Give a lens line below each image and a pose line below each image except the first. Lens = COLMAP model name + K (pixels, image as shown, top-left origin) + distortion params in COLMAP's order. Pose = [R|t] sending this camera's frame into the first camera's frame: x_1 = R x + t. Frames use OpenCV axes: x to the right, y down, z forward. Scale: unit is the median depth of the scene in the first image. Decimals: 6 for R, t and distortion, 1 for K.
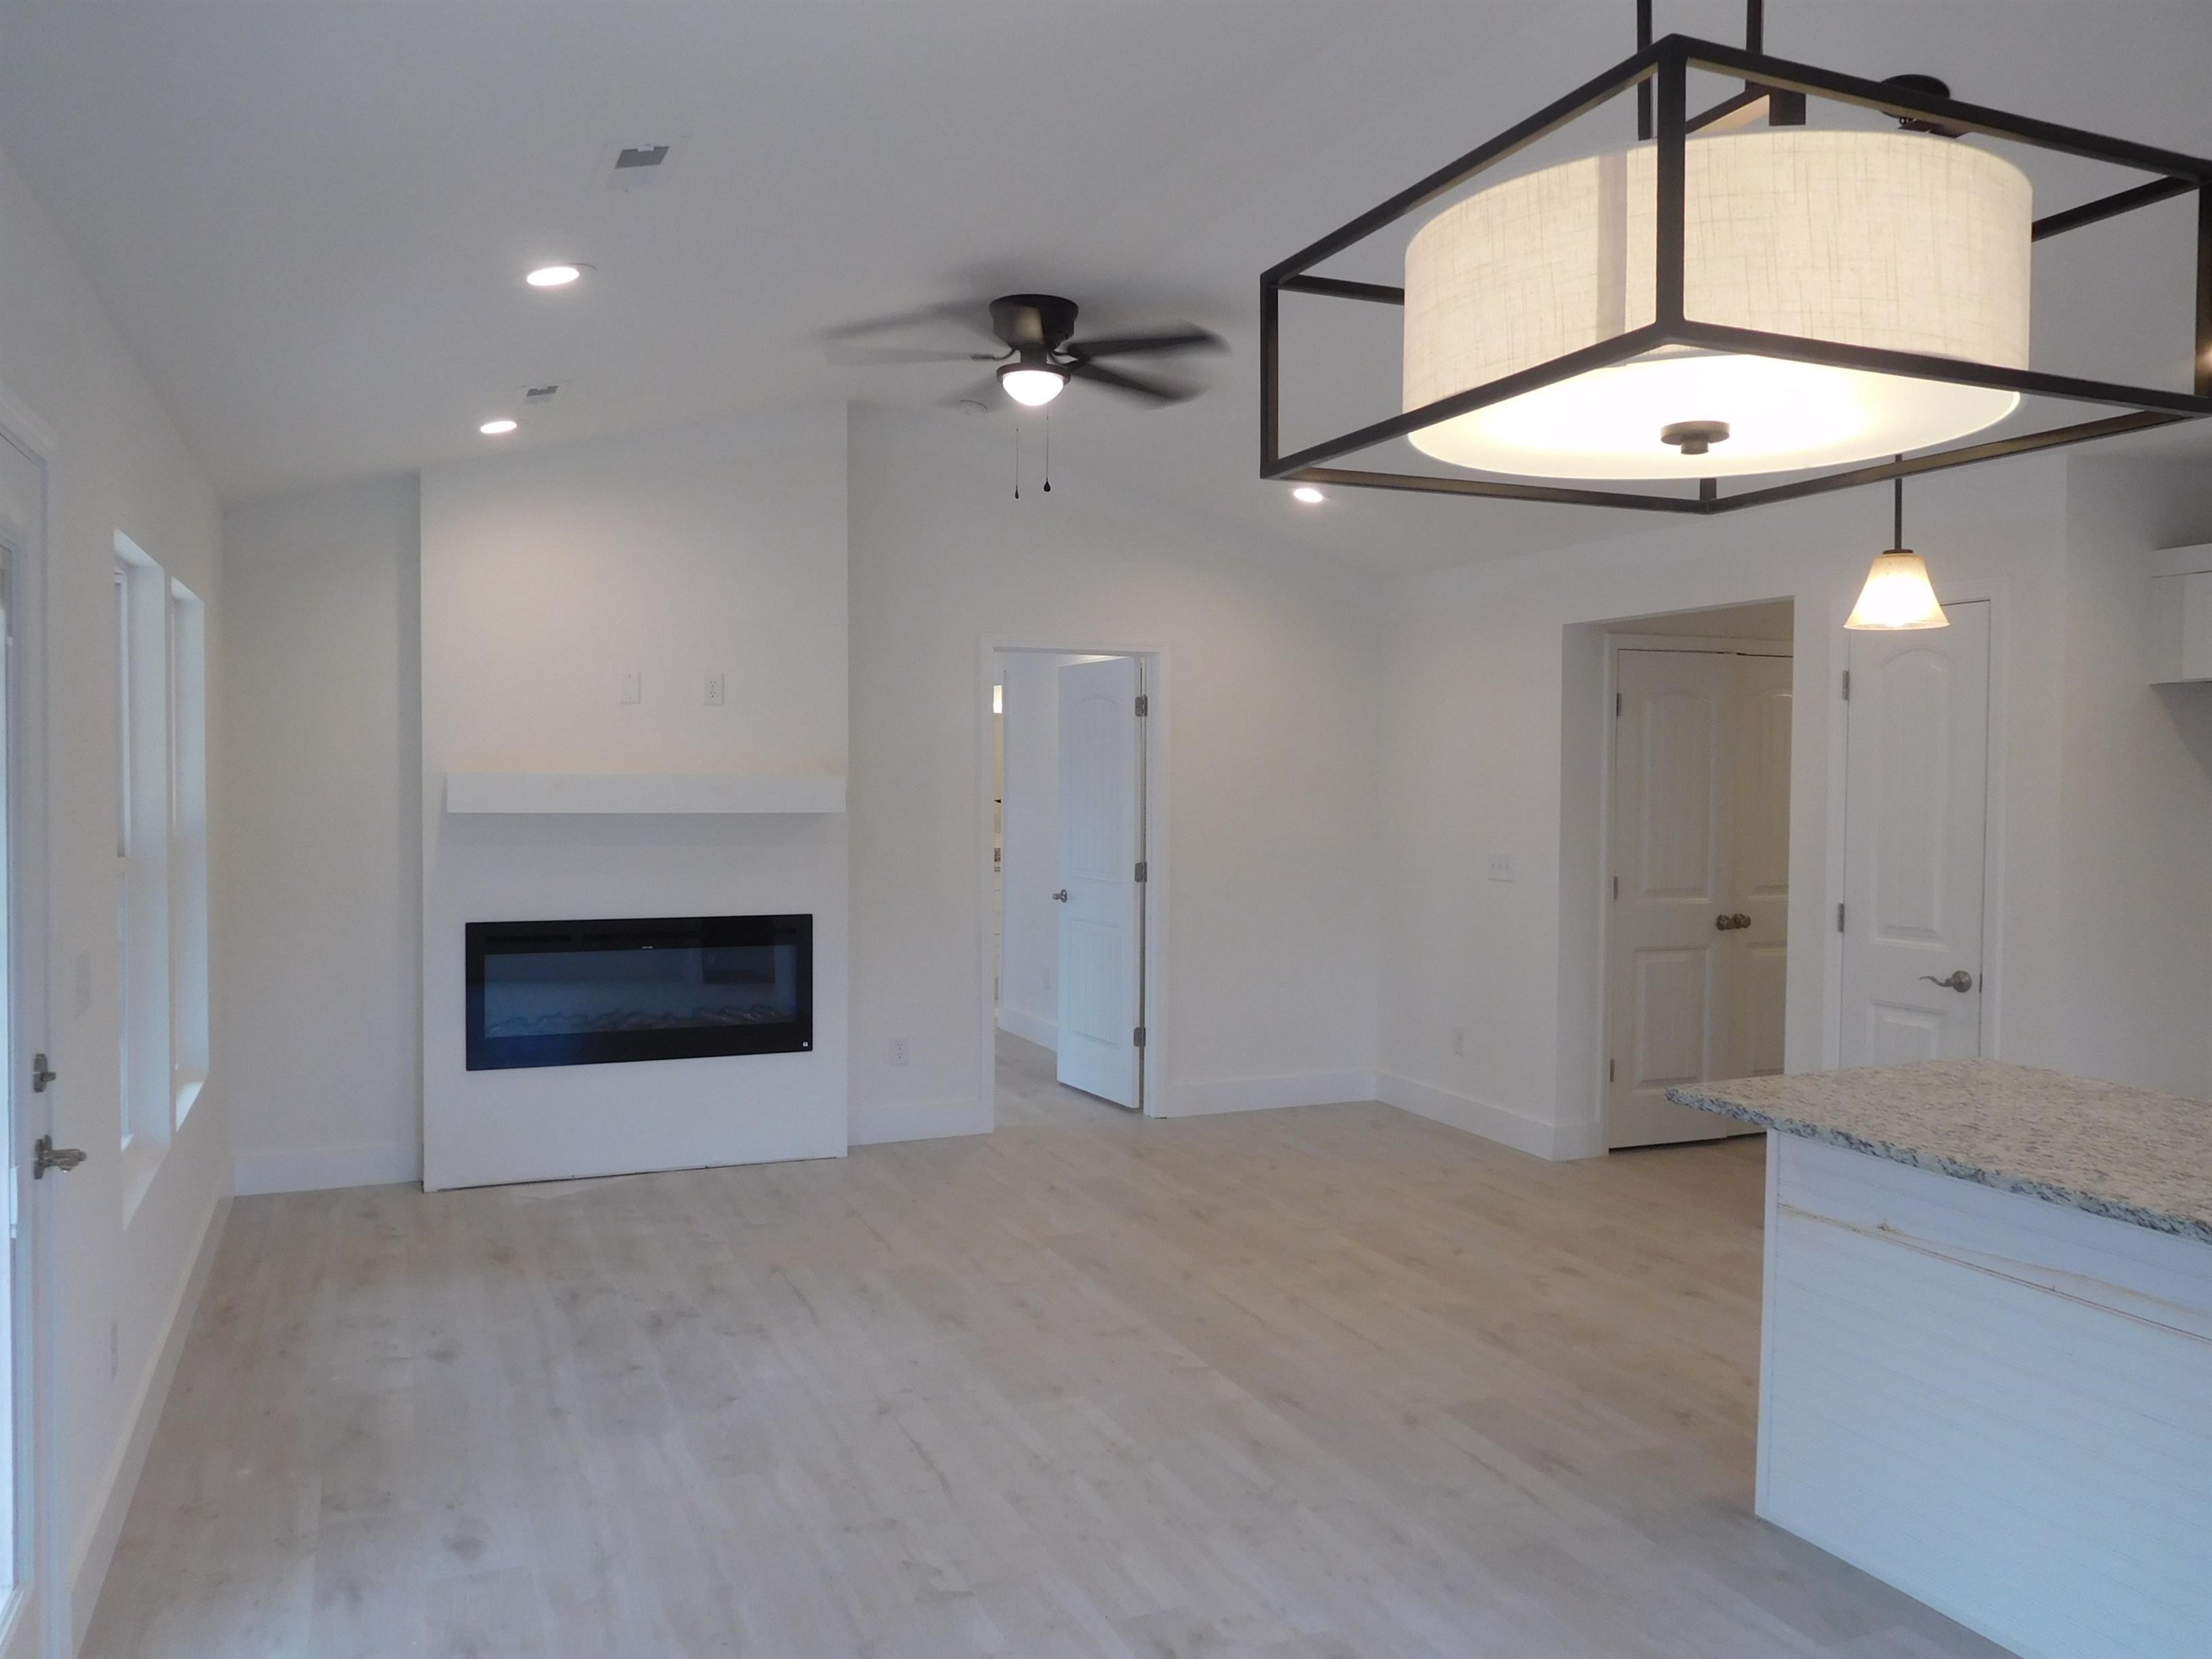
lens RADIAL K [[1688.5, 0, 1106.0], [0, 1688.5, 829.5], [0, 0, 1]] dist [0.000381, 0.000471]
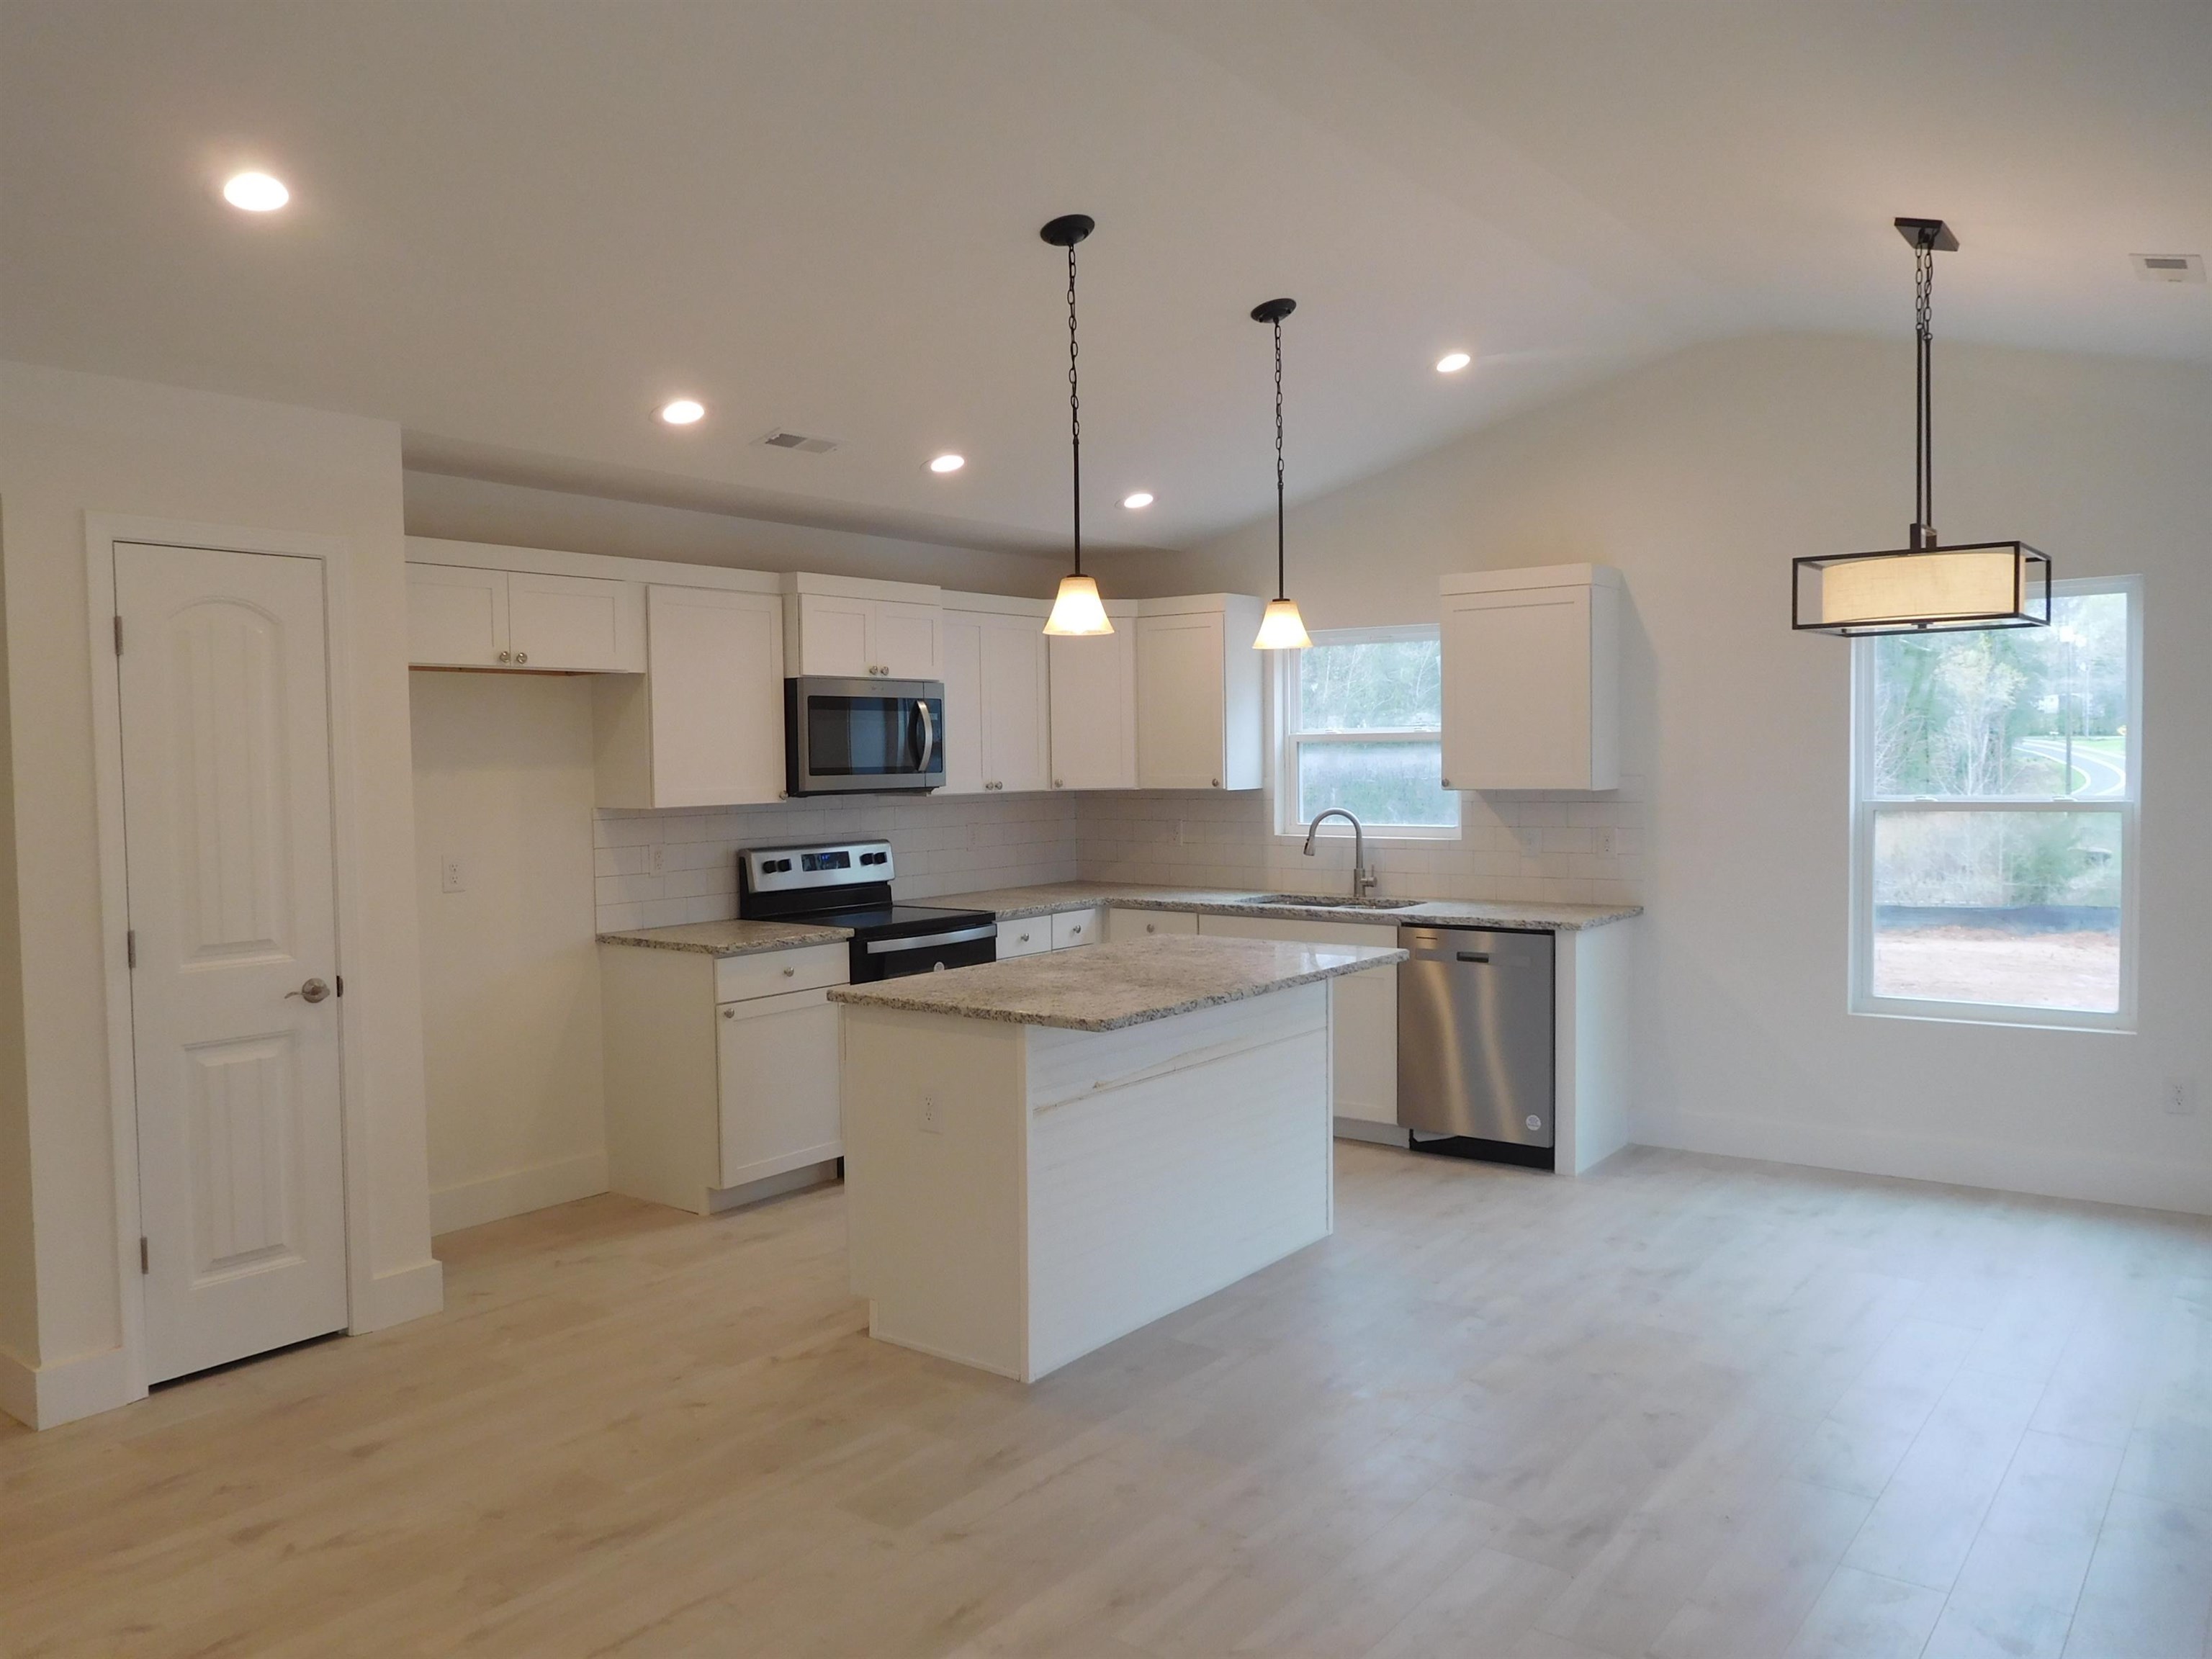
lens RADIAL K [[1649.9, 0, 1106.0], [0, 1649.9, 829.5], [0, 0, 1]] dist [-0.025769, -0.002747]
pose [[-0.498784, -0.040376, 0.865785, -0.520017], [0.039119, 0.996848, 0.069025, -0.043421], [-0.865843, 0.068298, -0.495632, 1.277317]]
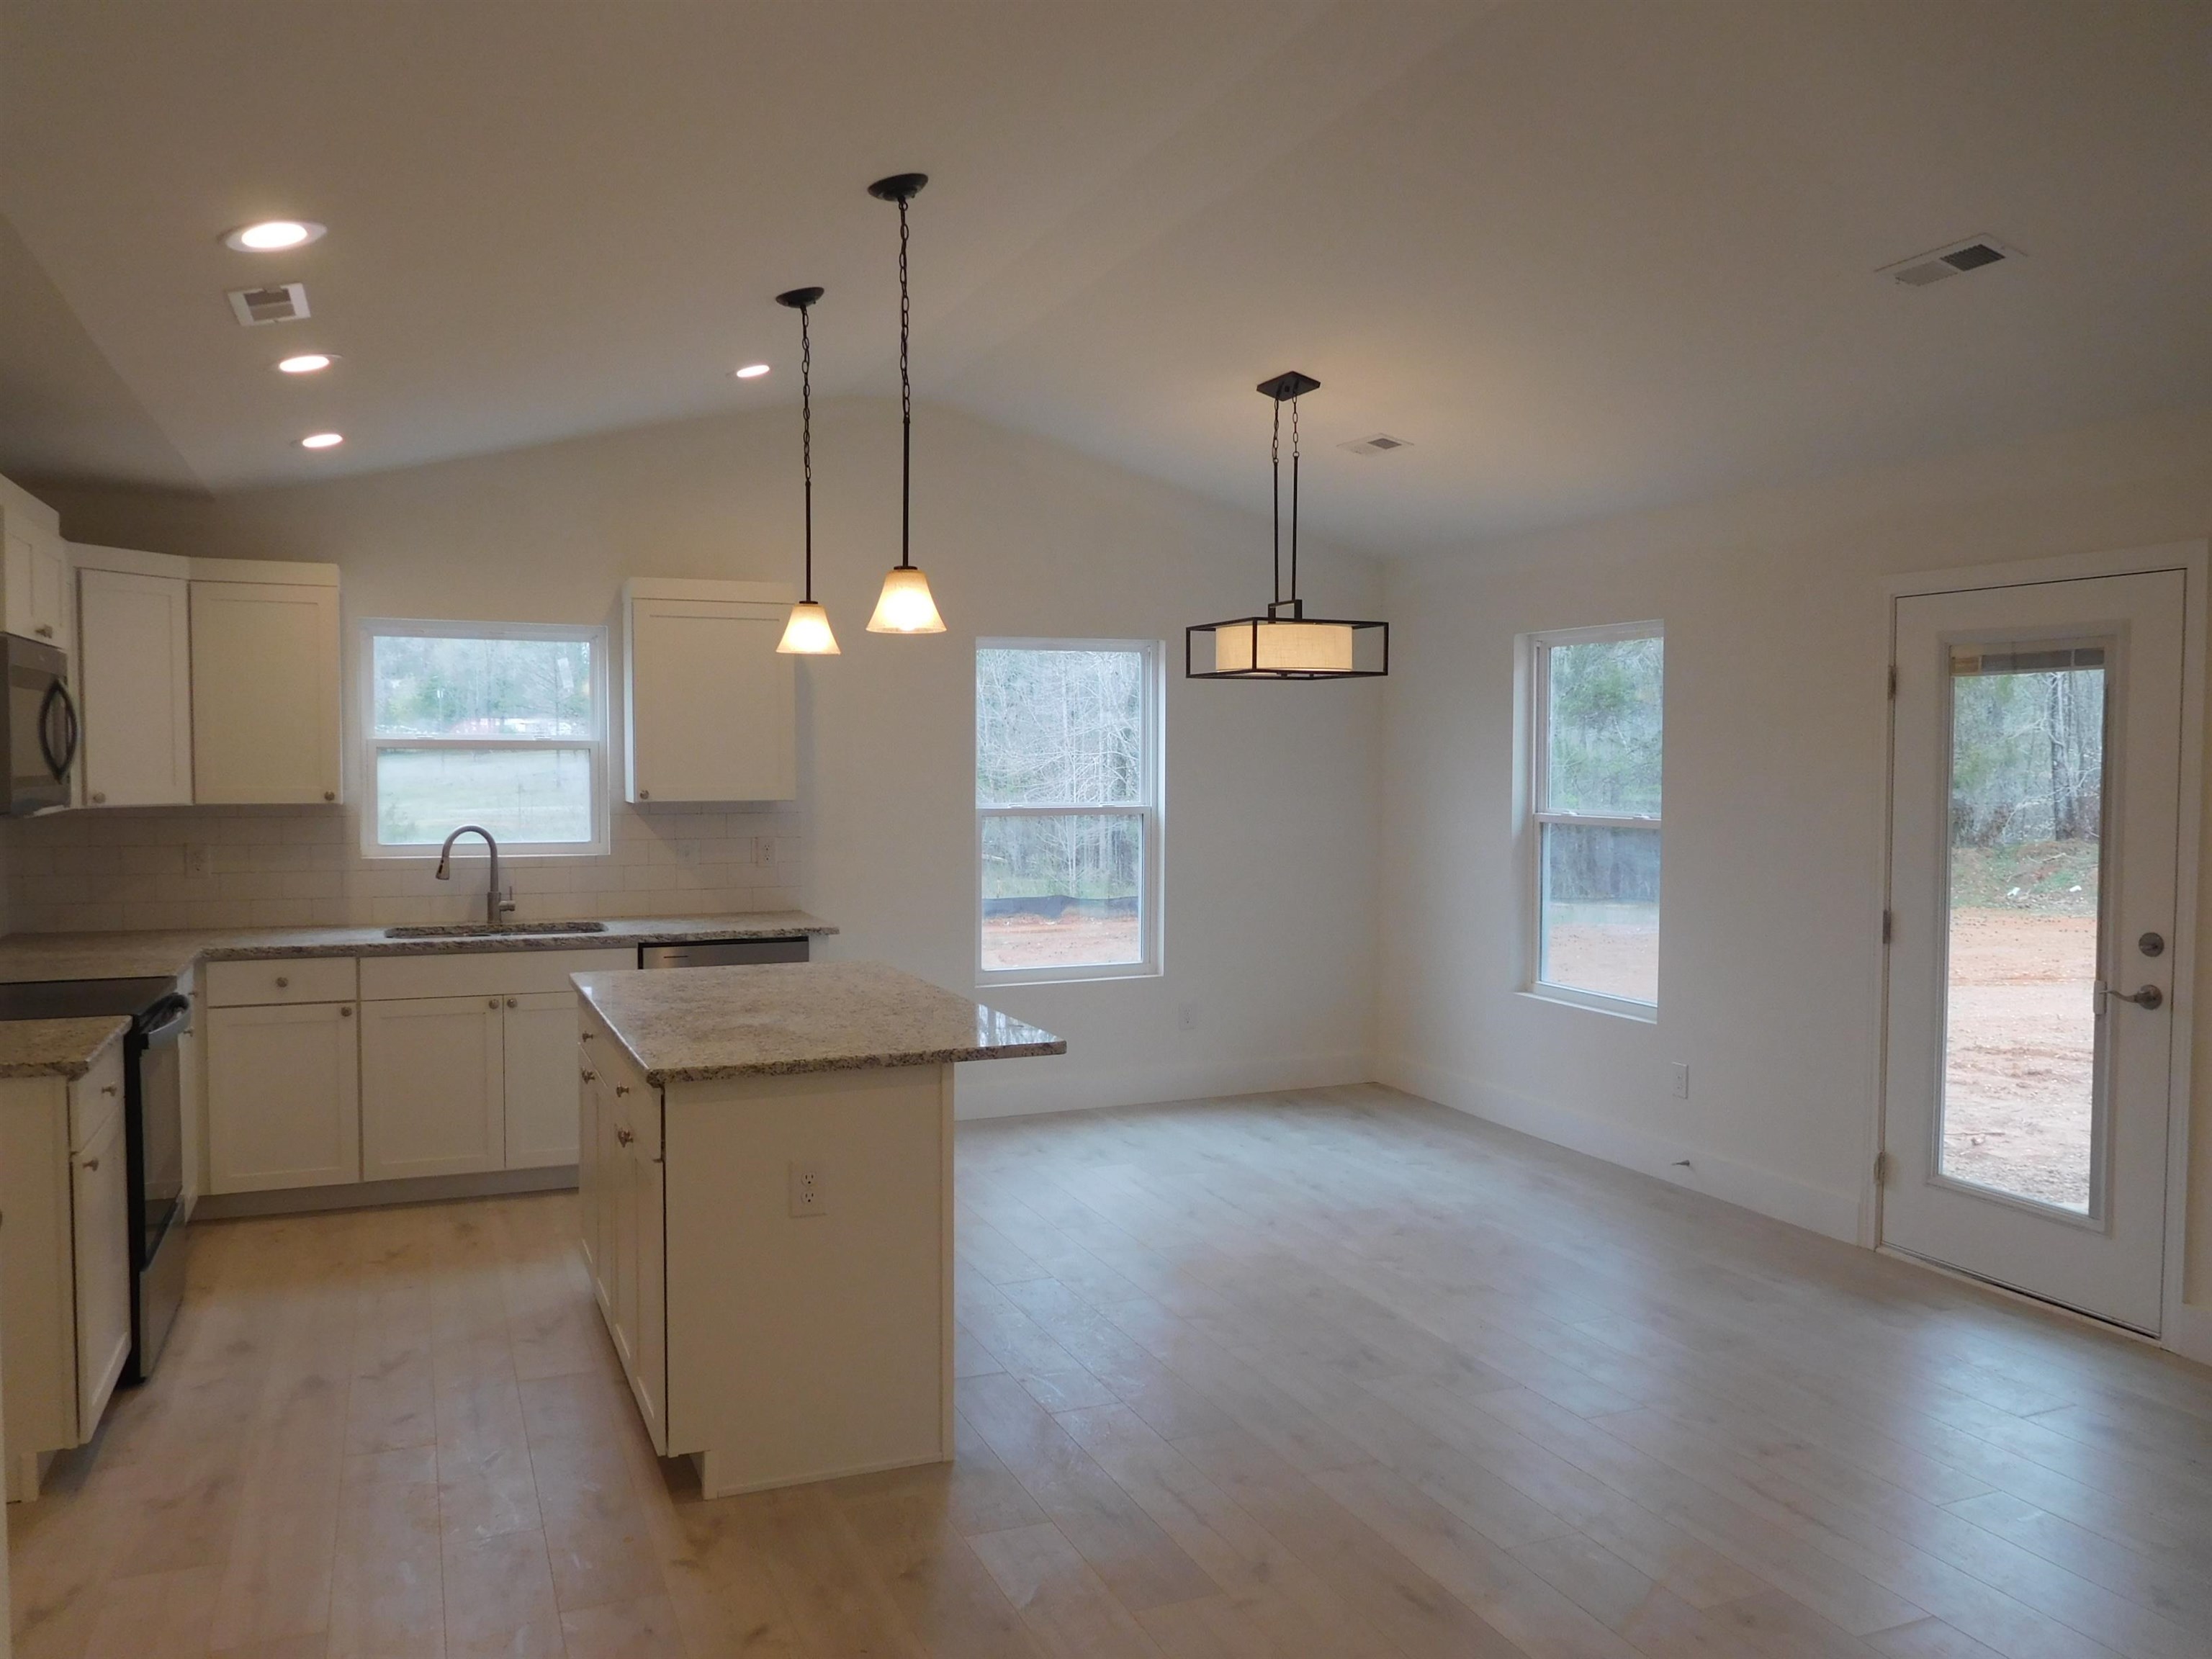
lens RADIAL K [[1649.9, 0, 1106.0], [0, 1649.9, 829.5], [0, 0, 1]] dist [-0.025769, -0.002747]
pose [[-0.999920, -0.012635, 0.000172, 0.250758], [-0.012582, 0.996808, 0.078834, -0.058154], [-0.001167, 0.078826, -0.996888, 1.705334]]
